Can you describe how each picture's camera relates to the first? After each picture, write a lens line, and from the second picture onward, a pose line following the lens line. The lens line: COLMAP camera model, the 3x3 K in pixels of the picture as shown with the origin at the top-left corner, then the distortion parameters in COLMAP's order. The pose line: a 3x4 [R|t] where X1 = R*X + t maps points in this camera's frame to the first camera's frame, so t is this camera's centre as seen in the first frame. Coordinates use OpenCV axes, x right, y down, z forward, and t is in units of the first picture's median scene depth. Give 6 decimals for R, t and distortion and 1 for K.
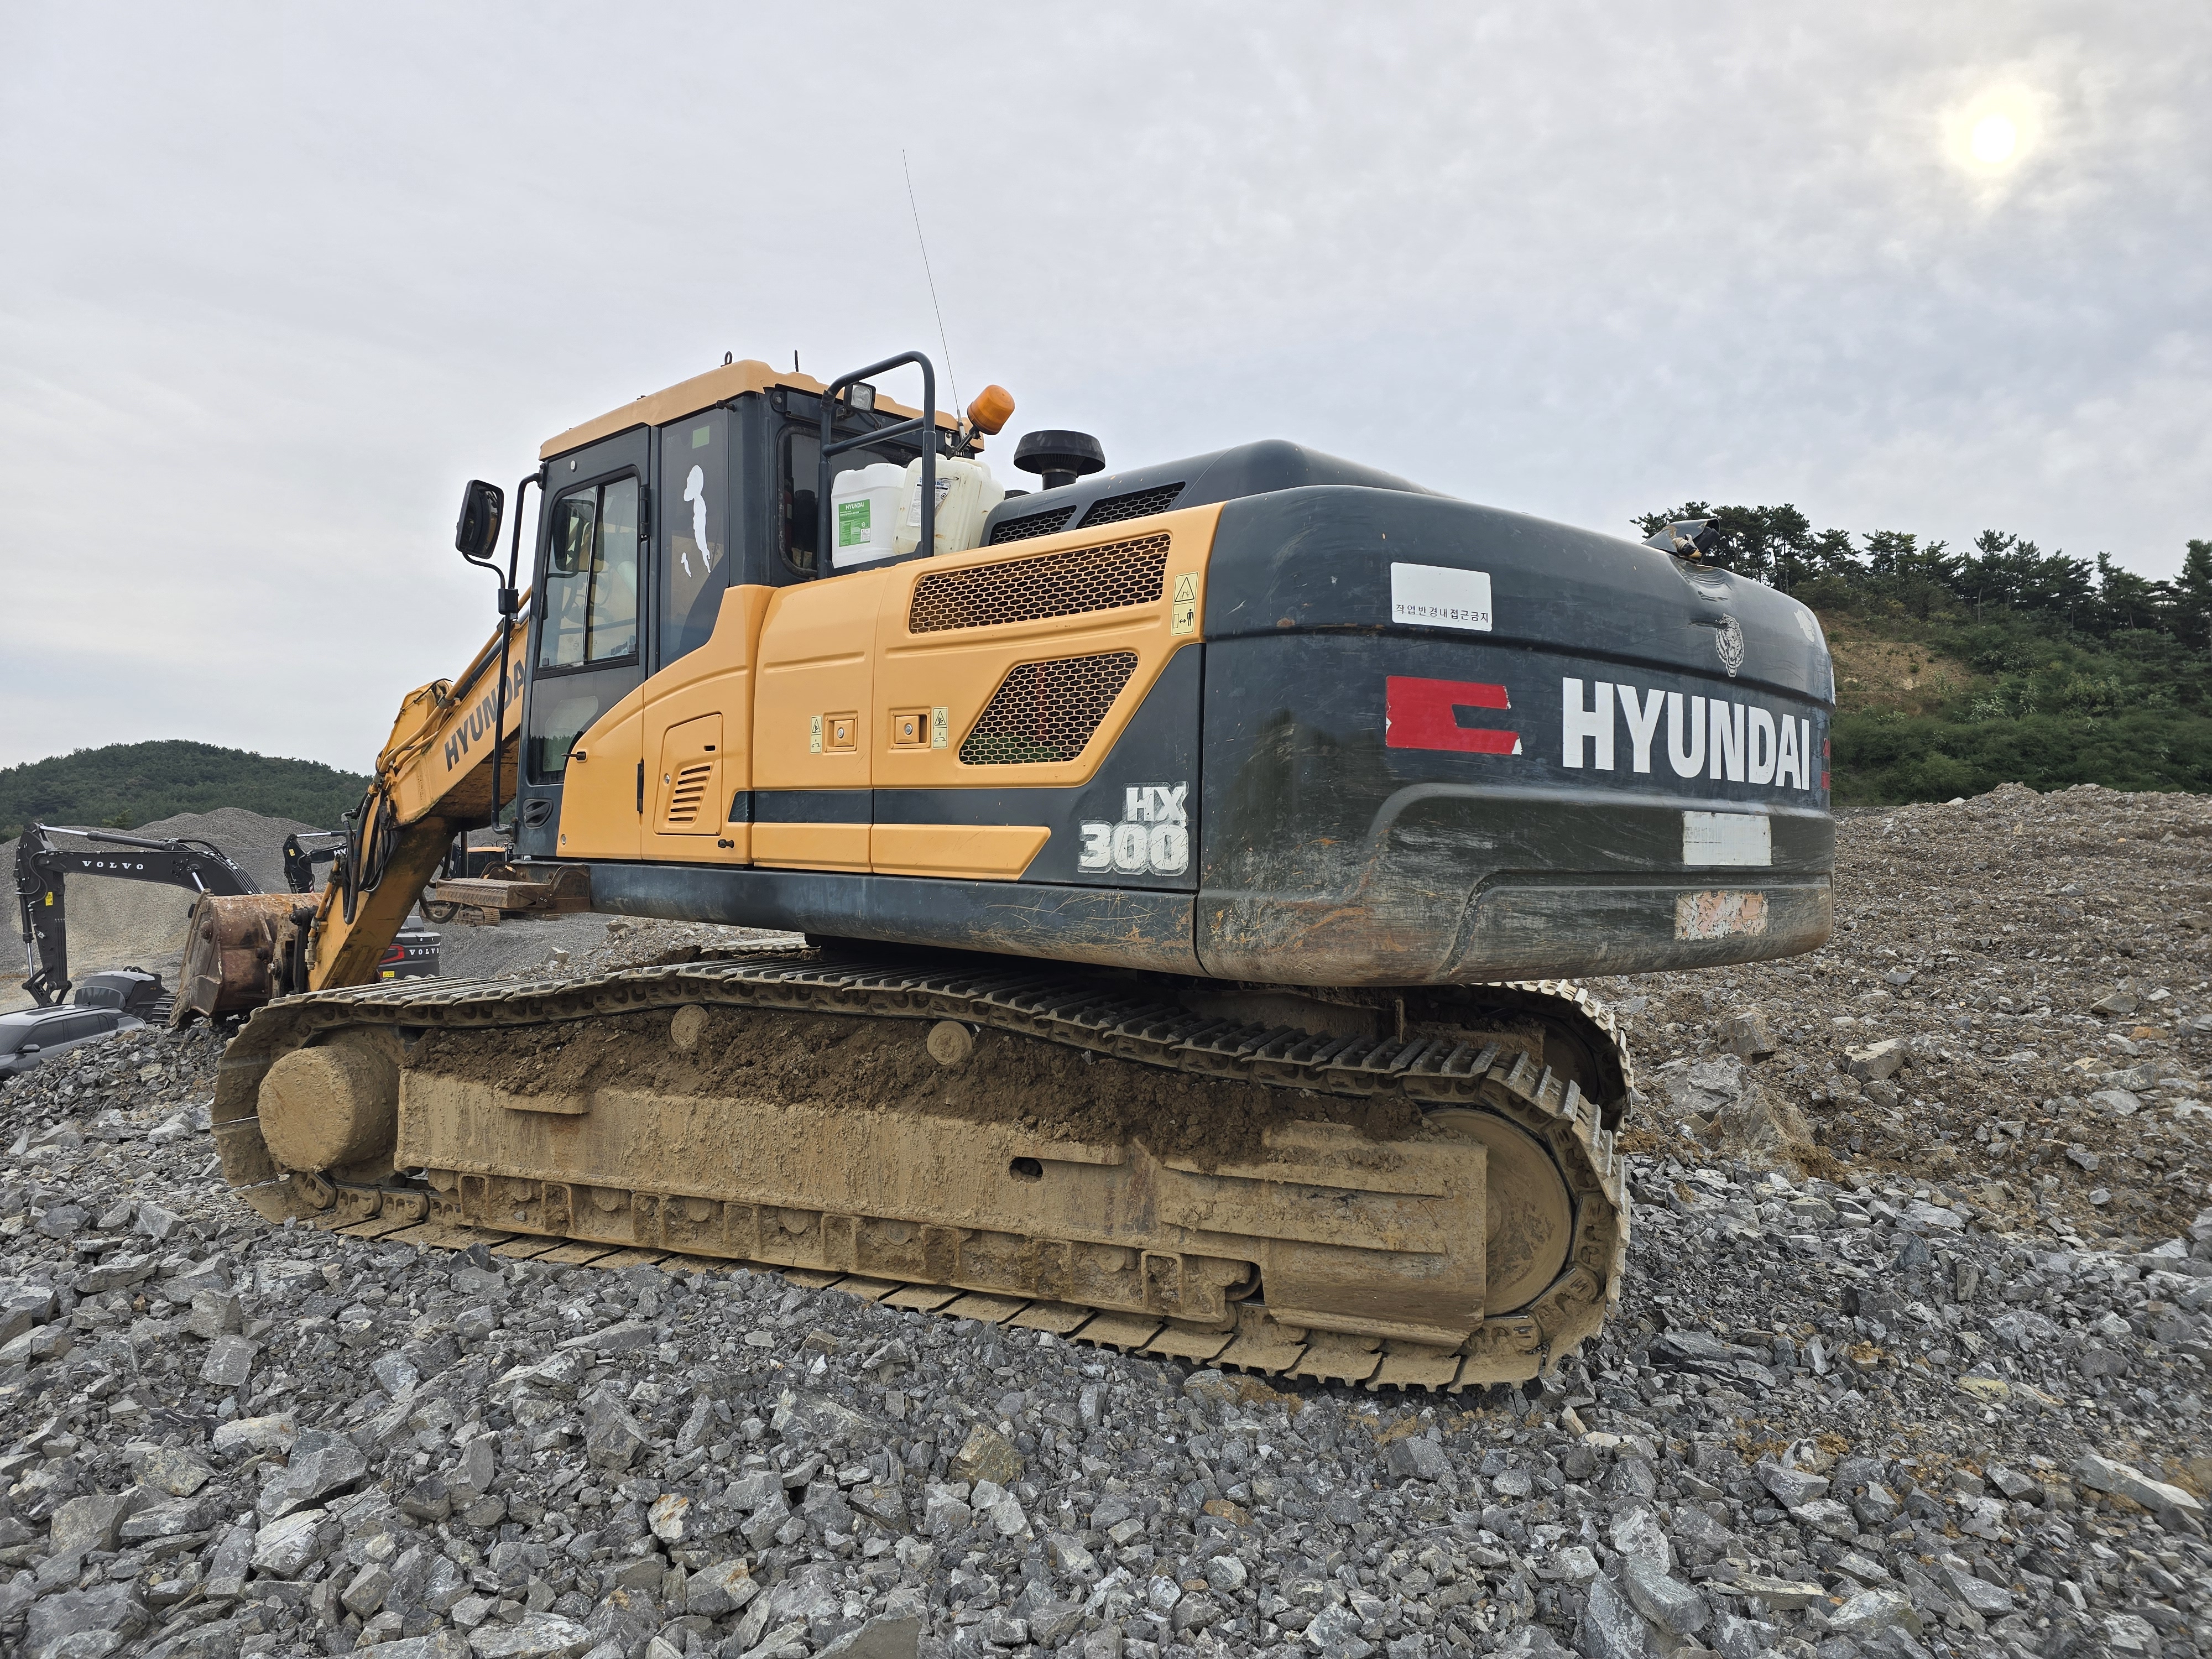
lens RADIAL K [[1484.8, 0, 1116.2], [0, 1484.8, 796.3], [0, 0, 1]] dist [0.052101, -0.025483]
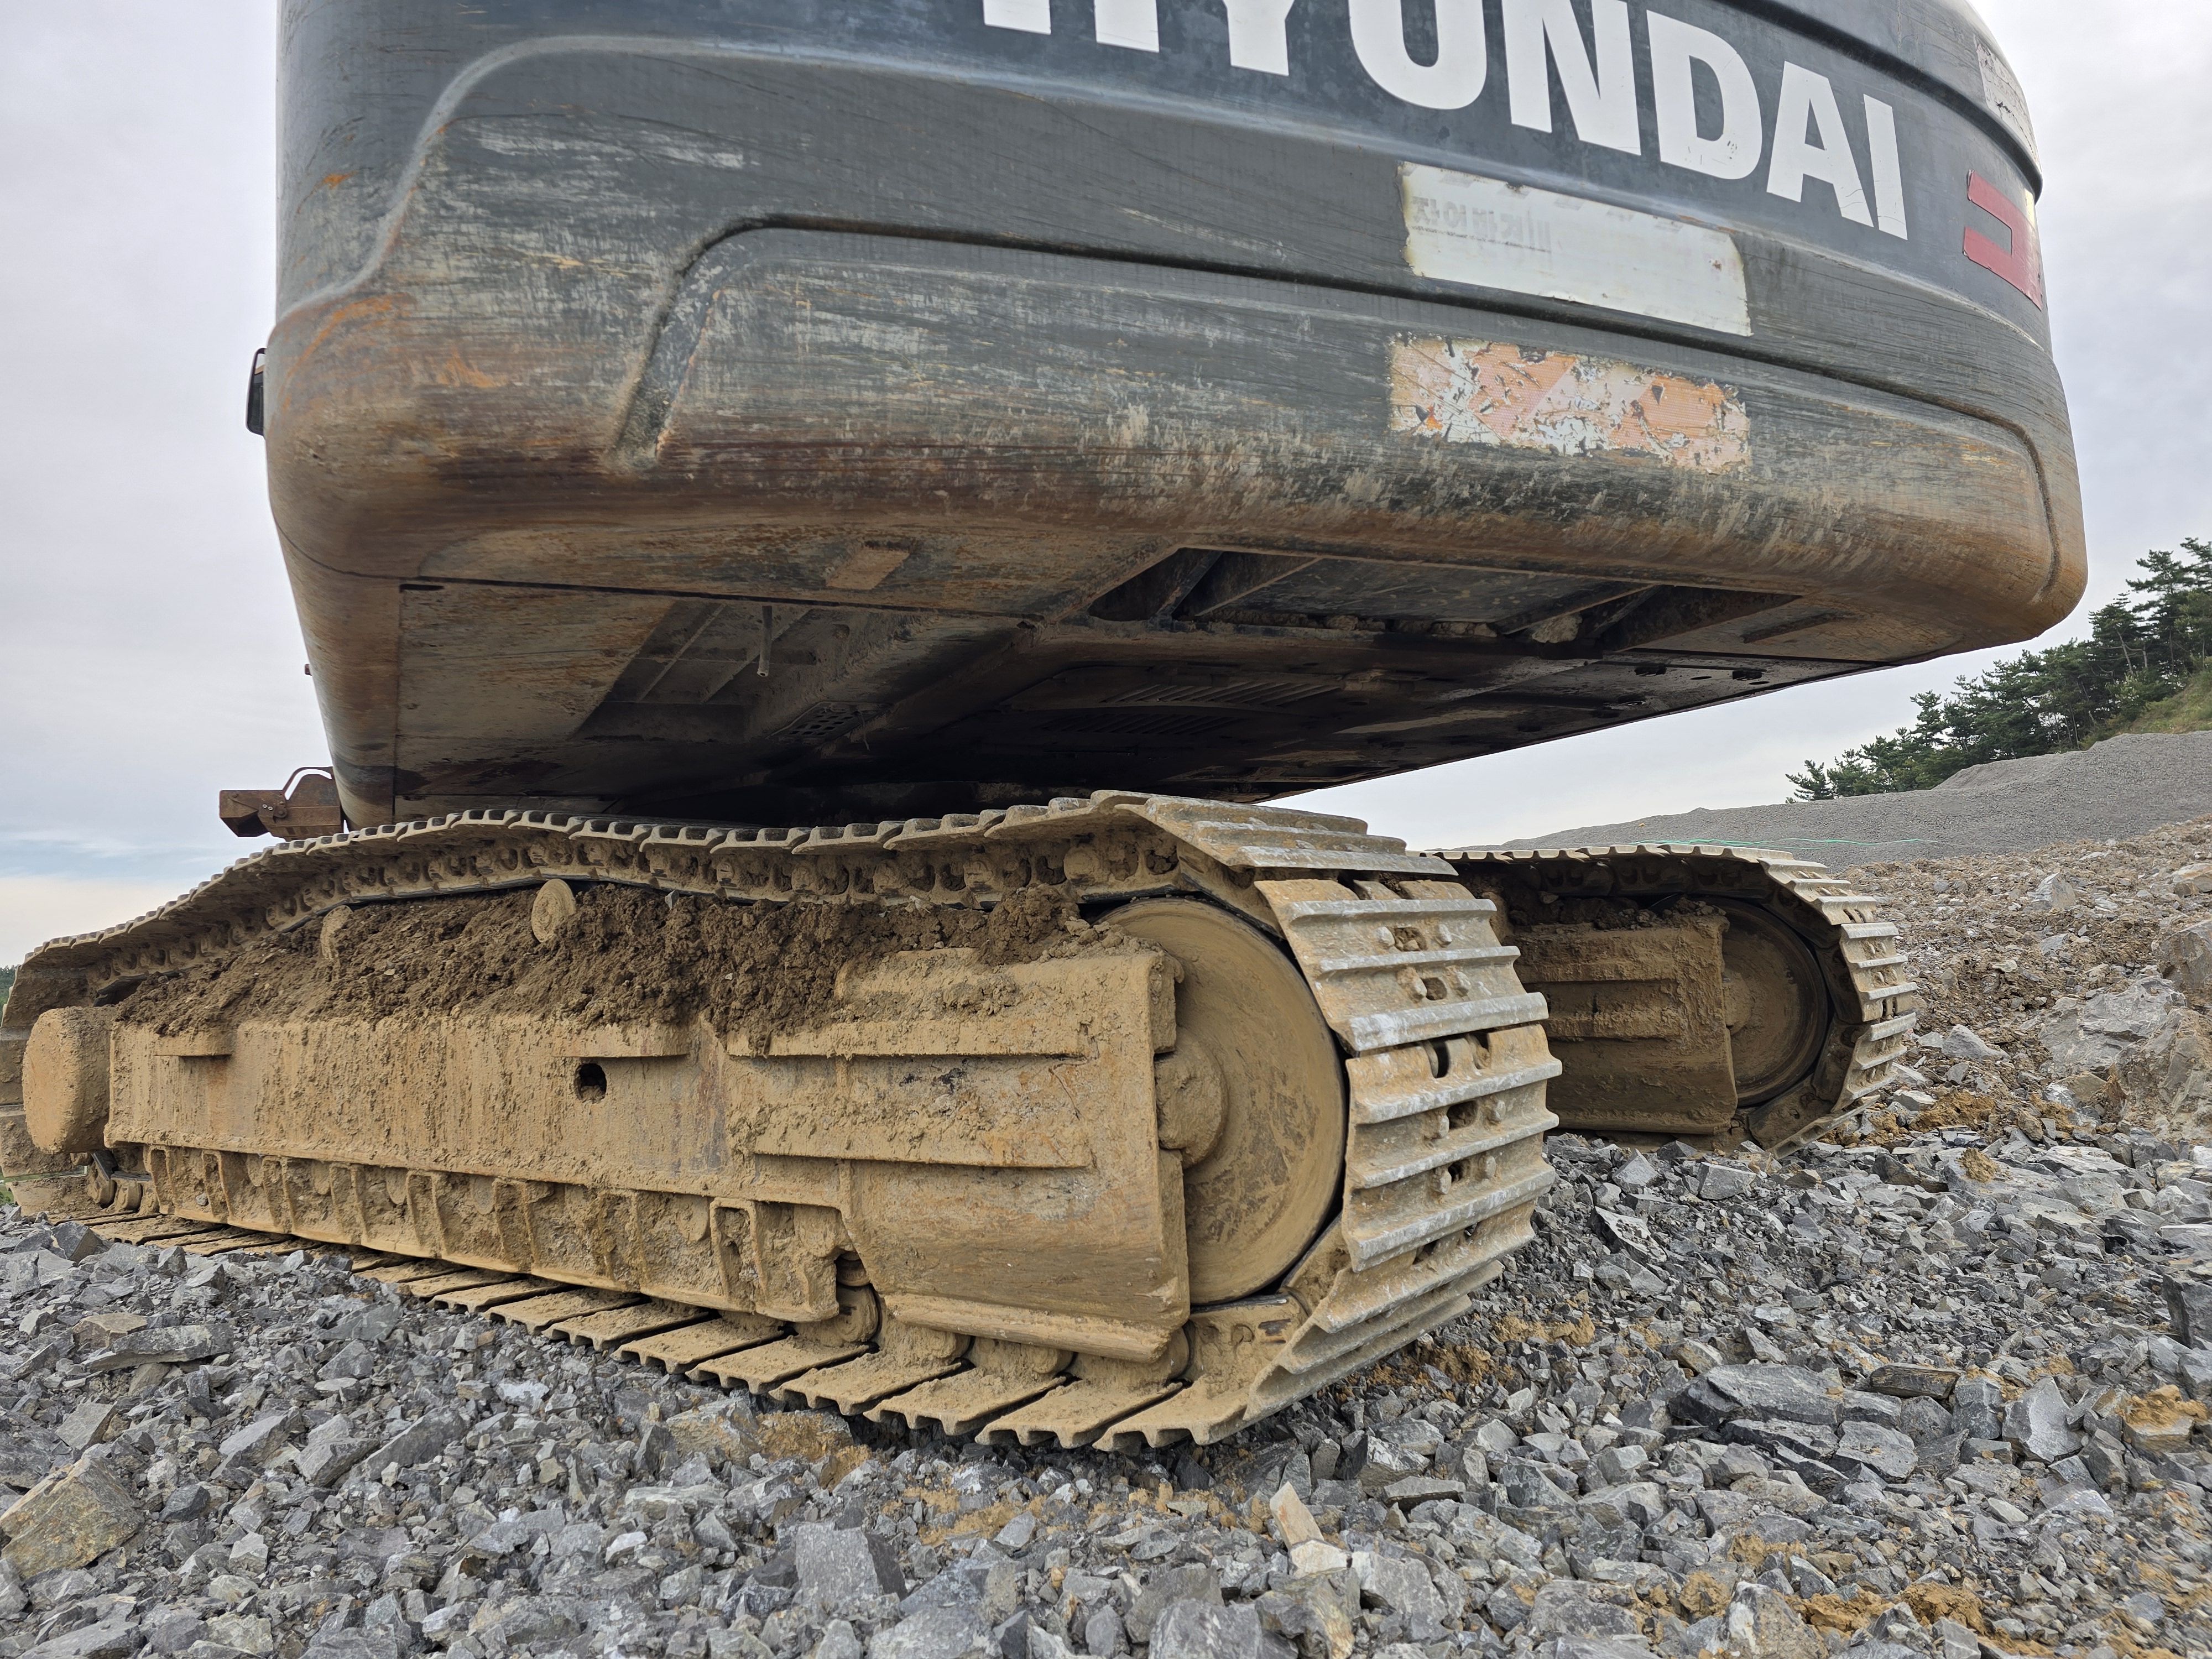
lens RADIAL K [[1484.8, 0, 1107.1], [0, 1484.8, 792.8], [0, 0, 1]] dist [0.052101, -0.025483]
pose [[0.941572, -0.101928, -0.321020, 0.380426], [0.076963, 0.993004, -0.089553, 0.213688], [0.327902, 0.059614, 0.942829, 0.491412]]
